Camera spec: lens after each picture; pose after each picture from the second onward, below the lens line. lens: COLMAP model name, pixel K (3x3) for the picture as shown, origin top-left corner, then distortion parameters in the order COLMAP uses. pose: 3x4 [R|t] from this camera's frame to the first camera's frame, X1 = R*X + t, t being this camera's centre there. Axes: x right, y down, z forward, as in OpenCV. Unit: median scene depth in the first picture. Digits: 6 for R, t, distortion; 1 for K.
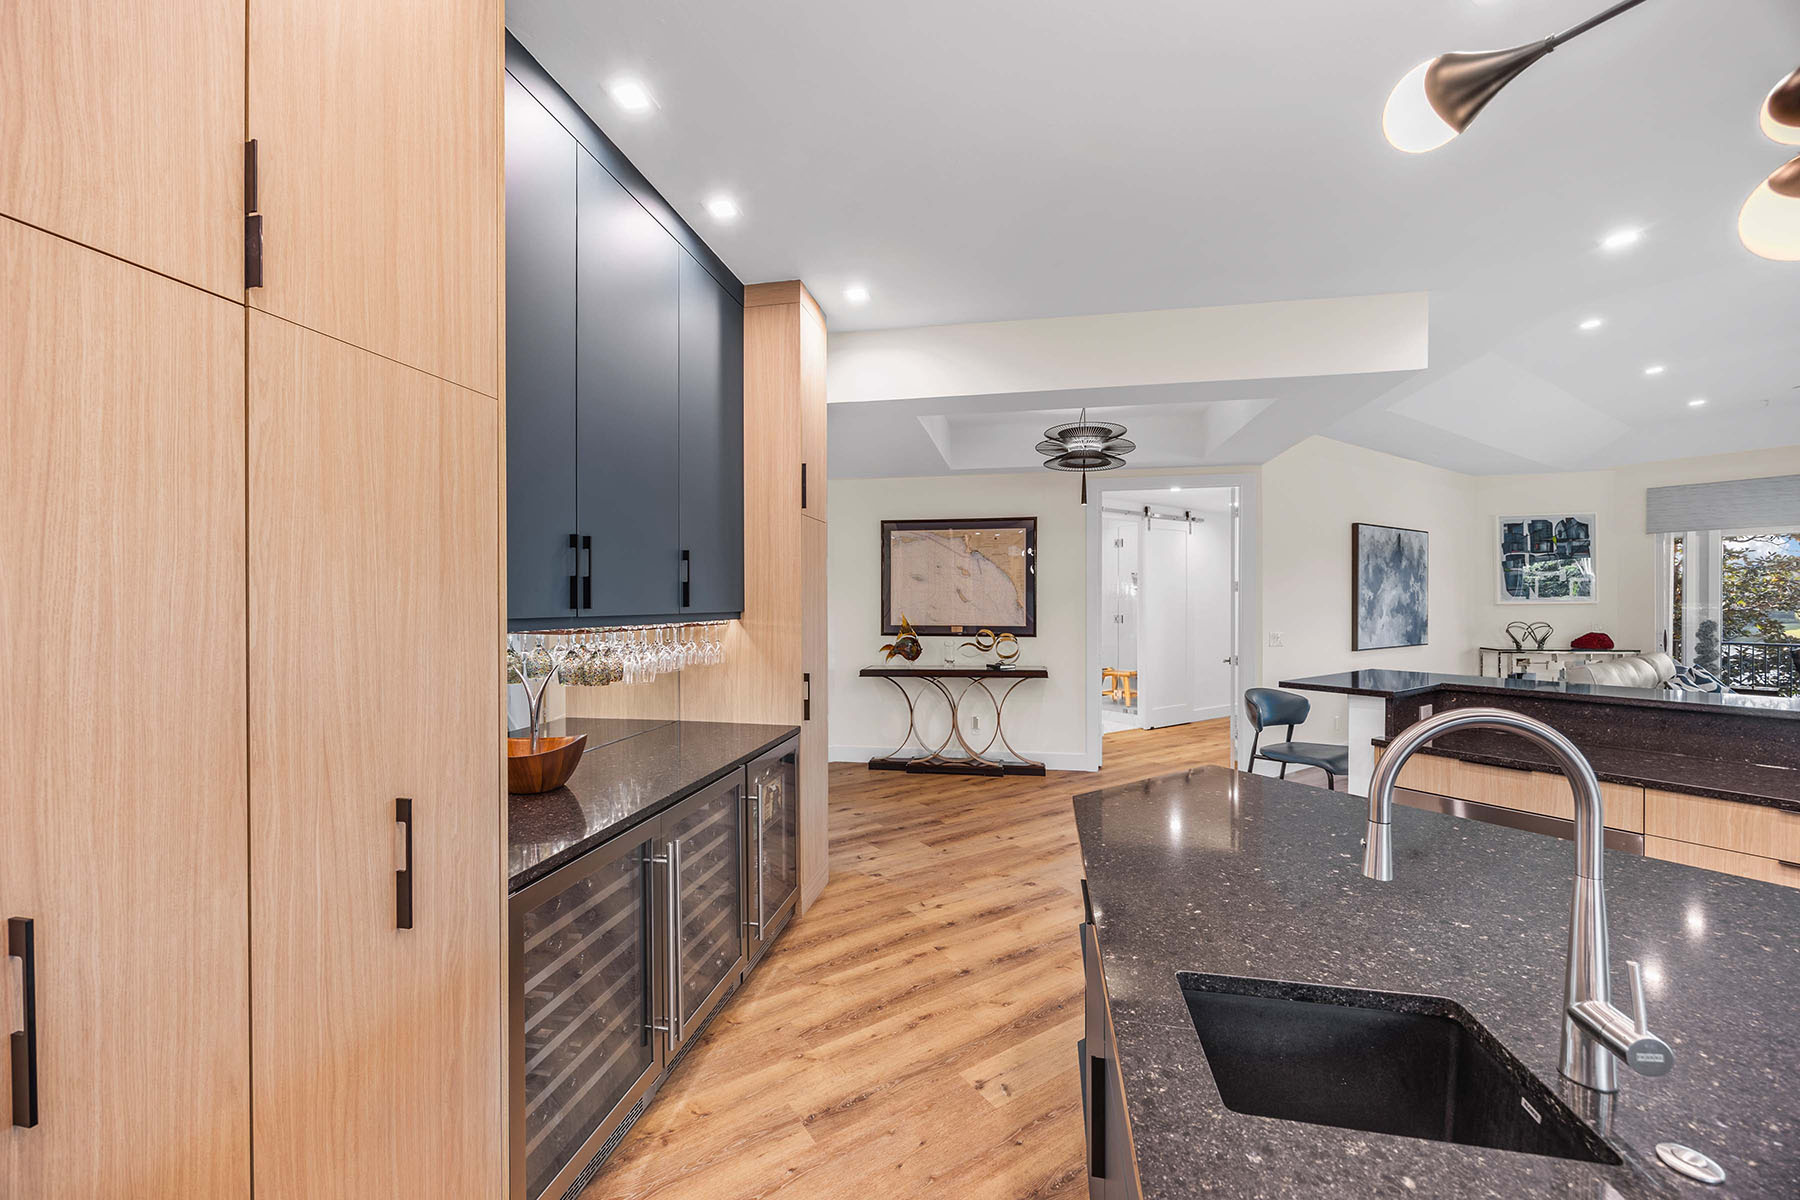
lens RADIAL K [[688.3, 0, 896.7], [0, 688.3, 603.2], [0, 0, 1]] dist [-0.001906, -0.000574]
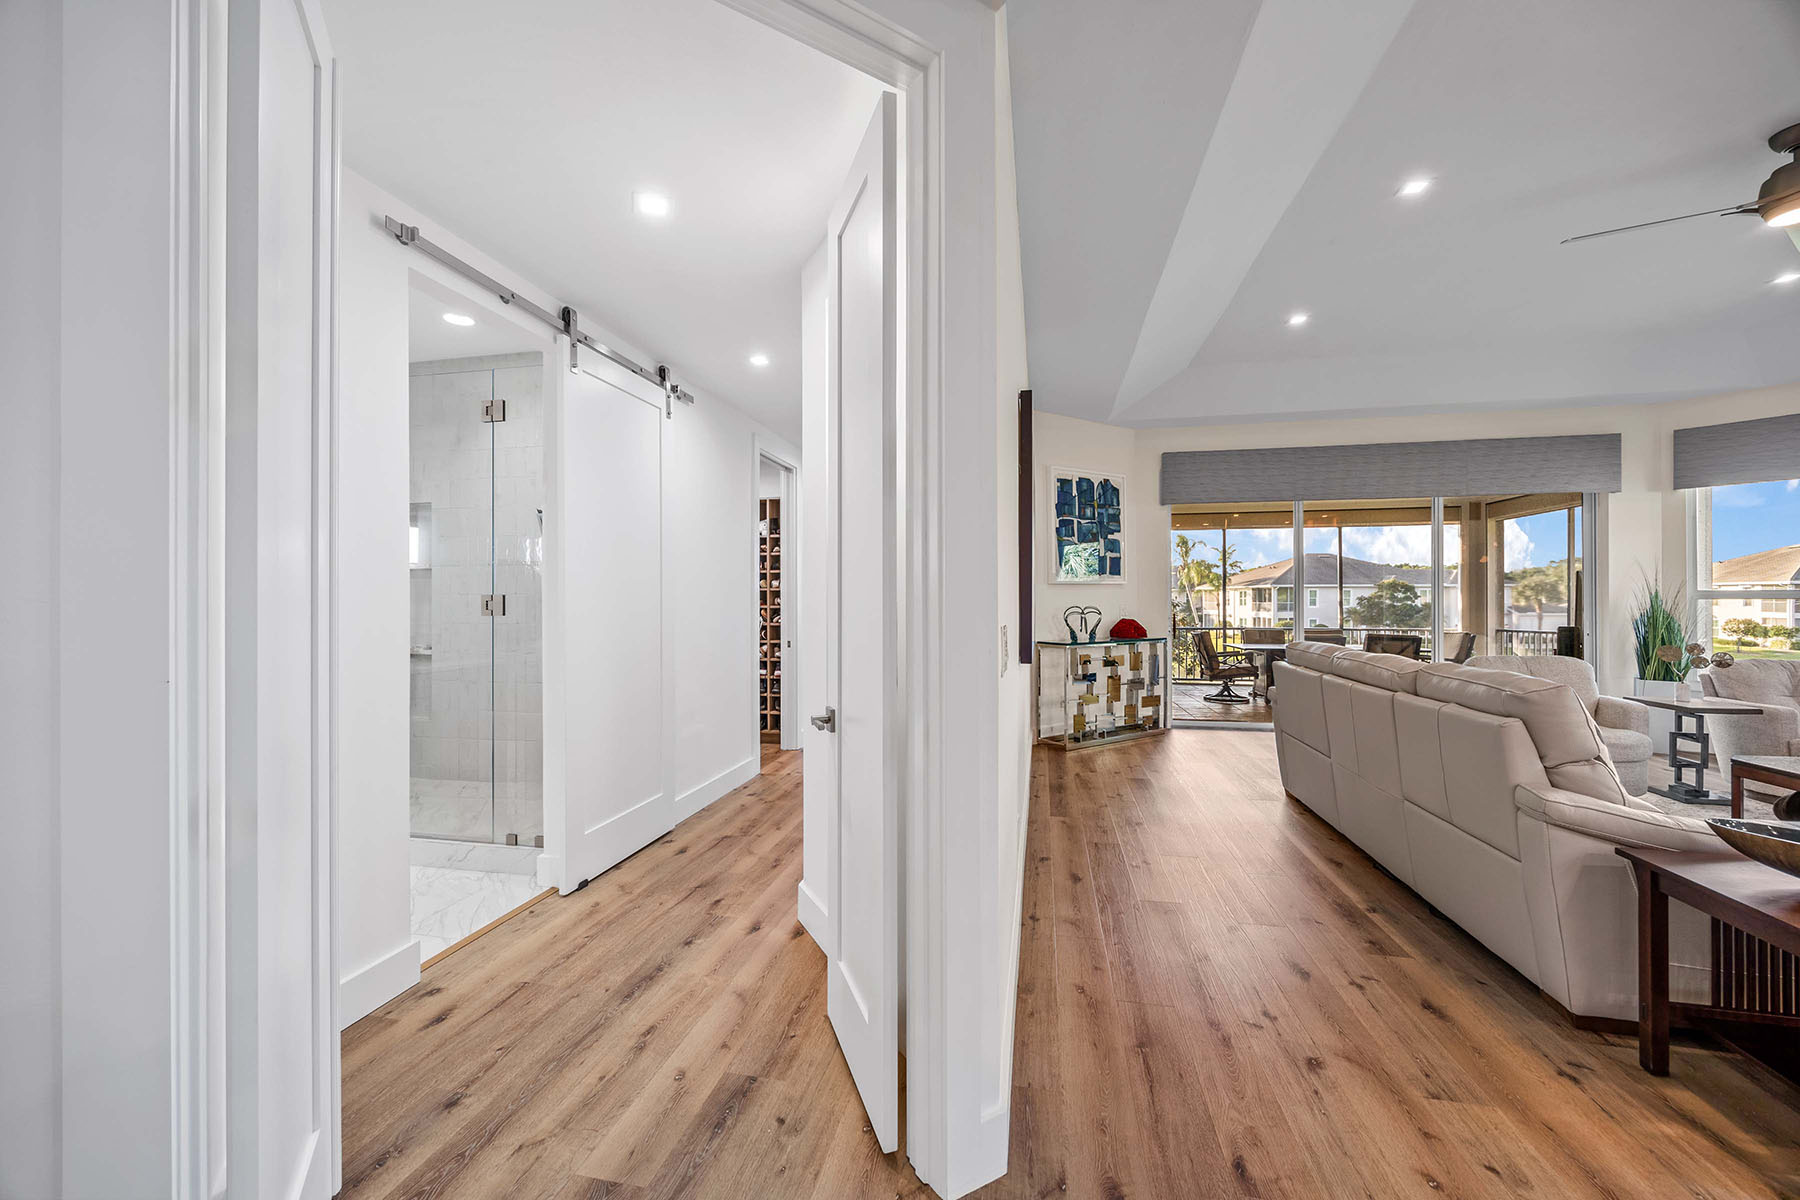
lens RADIAL K [[688.3, 0, 892.5], [0, 688.3, 601.0], [0, 0, 1]] dist [-0.001906, -0.000574]
pose [[0.714874, 0.000872, 0.699253, 0.276215], [0.001444, 0.999995, -0.002723, 0.028682], [-0.699252, 0.002956, 0.714869, 0.736749]]
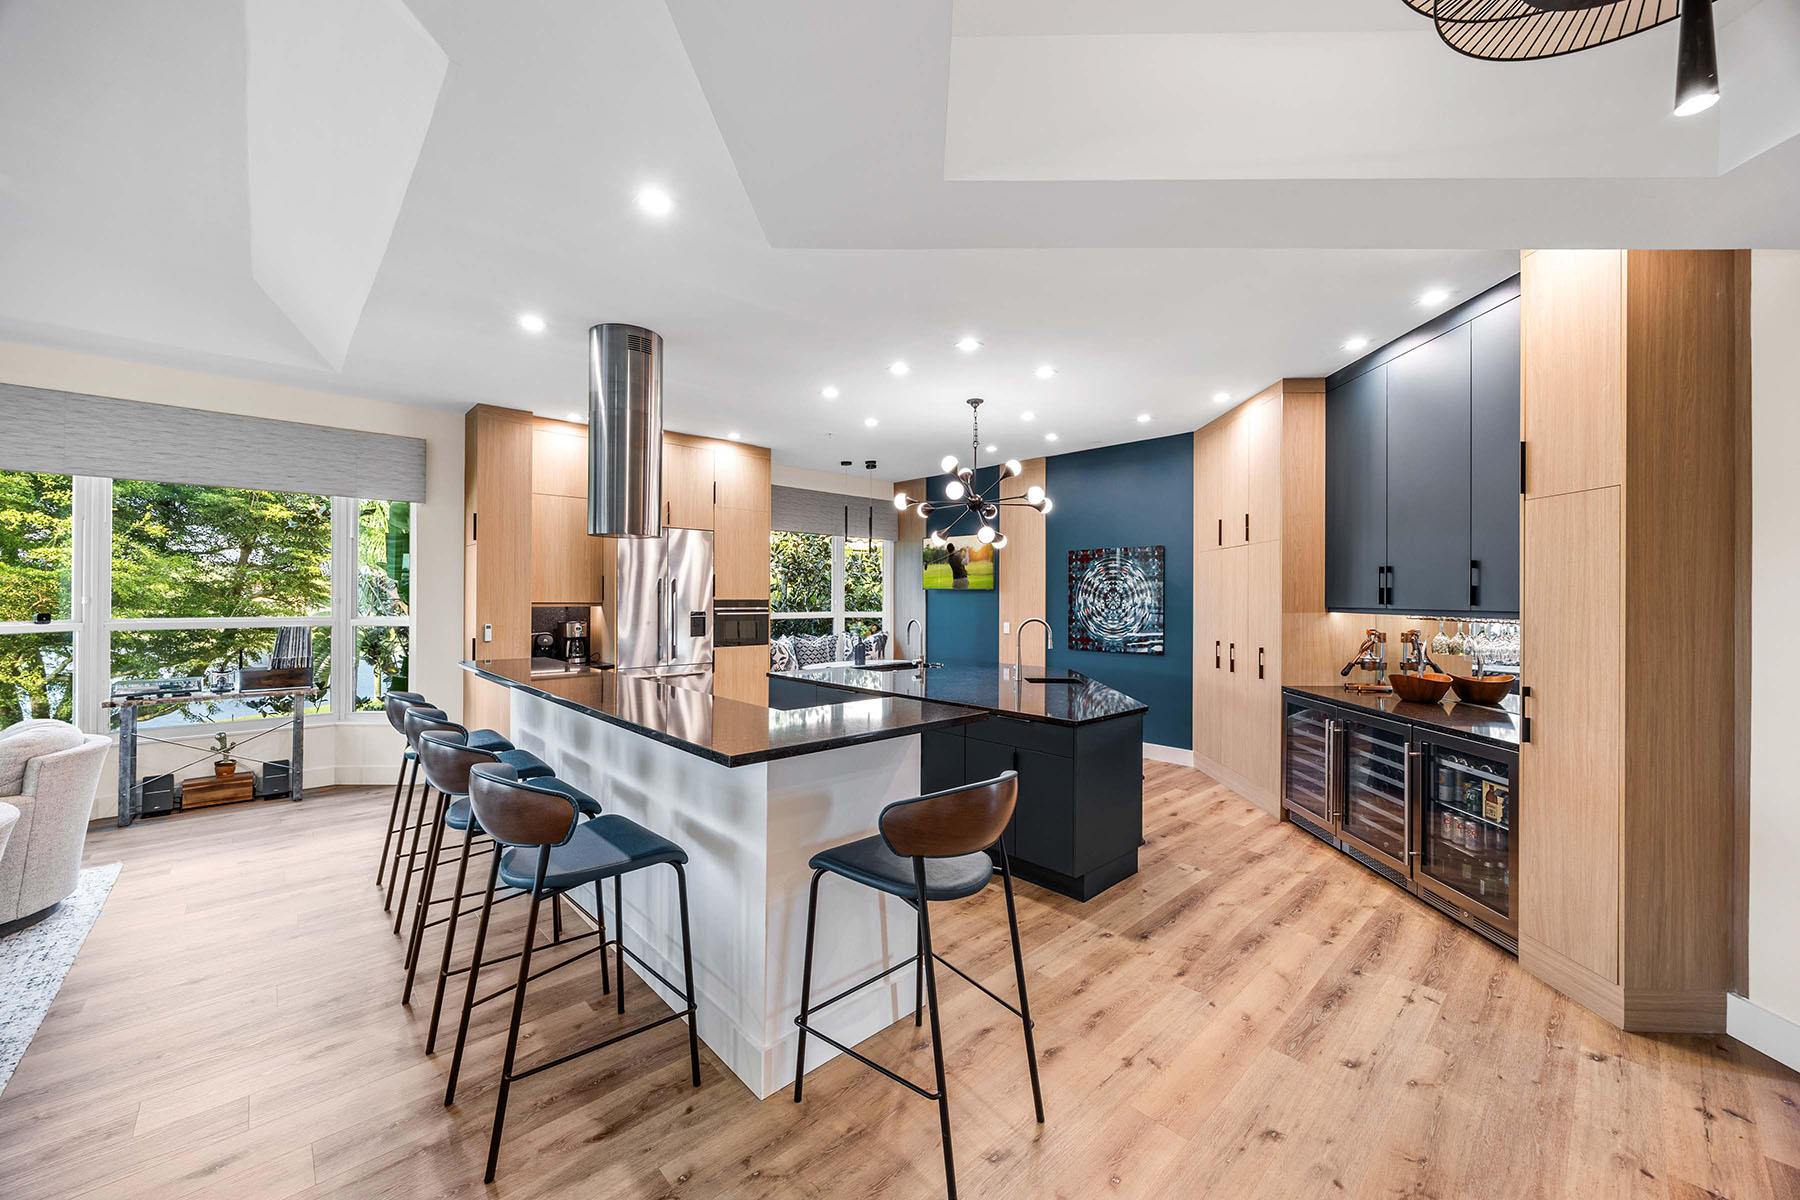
lens RADIAL K [[688.3, 0, 894.5], [0, 688.3, 591.8], [0, 0, 1]] dist [-0.001906, -0.000574]
pose [[-0.986189, -0.003210, -0.165593, 0.390455], [-0.002350, 0.999983, -0.005392, -0.004503], [0.165608, -0.004929, -0.986179, 0.858878]]
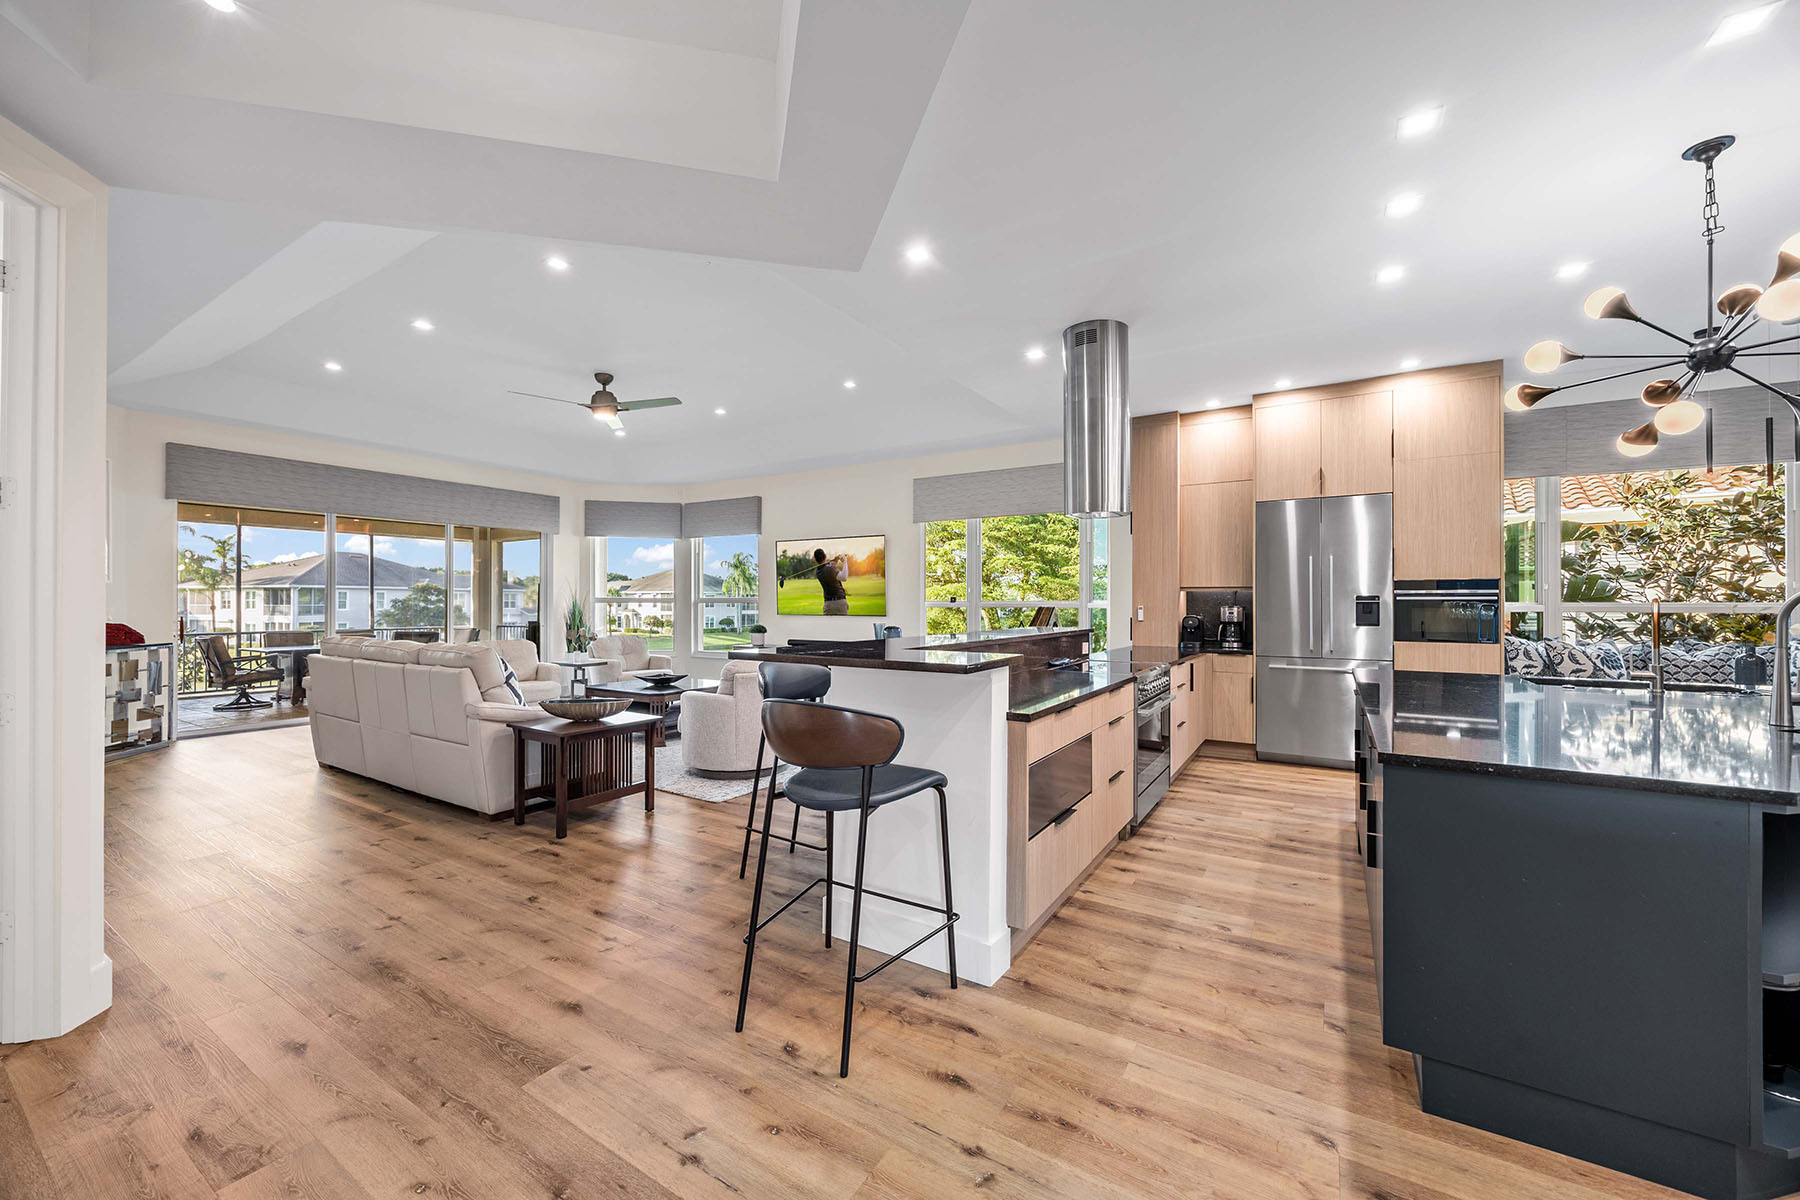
lens RADIAL K [[688.3, 0, 894.5], [0, 688.3, 600.7], [0, 0, 1]] dist [-0.001906, -0.000574]
pose [[-0.415922, 0.005060, 0.909386, 0.004898], [0.000969, 0.999986, -0.005121, 0.028867], [-0.909400, -0.001248, -0.415921, 0.670554]]
